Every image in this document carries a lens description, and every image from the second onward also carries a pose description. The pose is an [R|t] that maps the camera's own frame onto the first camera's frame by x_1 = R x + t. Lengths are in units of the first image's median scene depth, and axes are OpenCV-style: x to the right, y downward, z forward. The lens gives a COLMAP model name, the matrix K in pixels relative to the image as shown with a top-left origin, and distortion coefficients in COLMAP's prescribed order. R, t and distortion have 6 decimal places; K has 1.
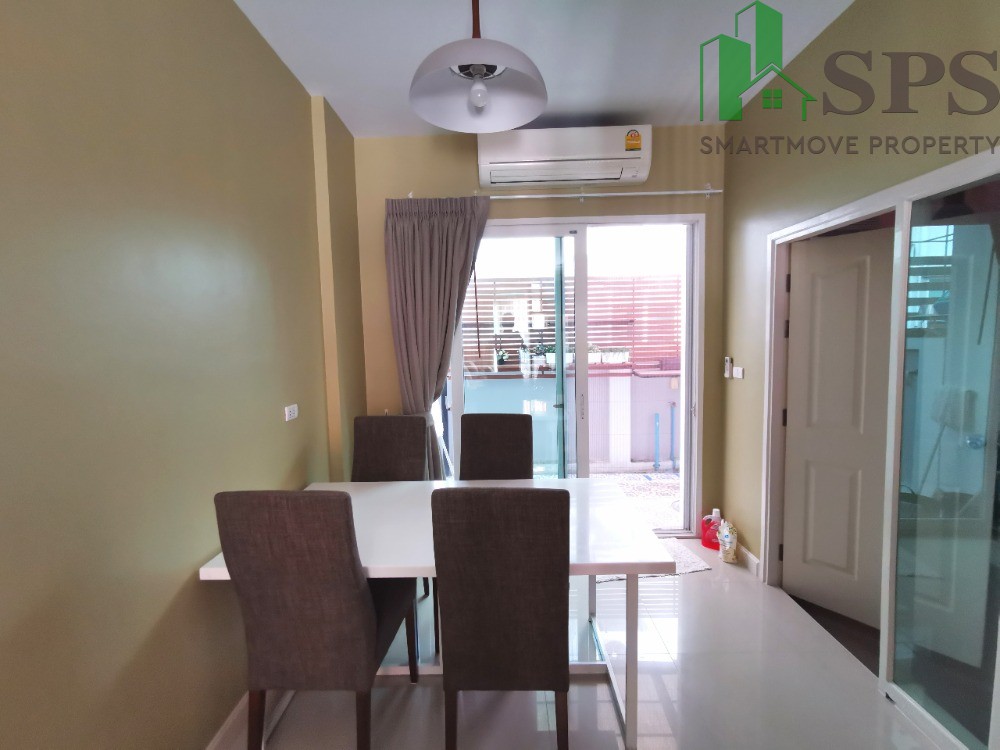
lens RADIAL K [[460.9, 0, 500.0], [0, 460.9, 375.0], [0, 0, 1]] dist [0.000701, 0.000190]
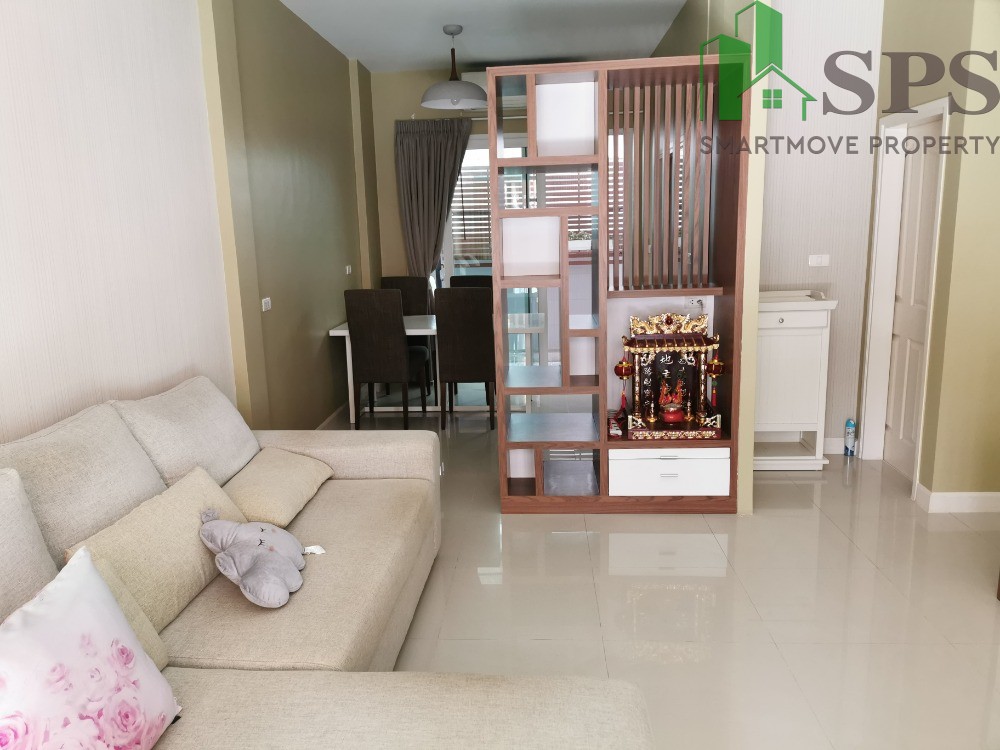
lens RADIAL K [[768.8, 0, 500.0], [0, 768.8, 375.0], [0, 0, 1]] dist [-0.007977, -0.004514]
pose [[0.999229, 0.007855, -0.038466, 0.085737], [-0.003482, 0.993649, 0.112469, 0.059293], [0.039105, -0.112248, 0.992910, -0.736529]]
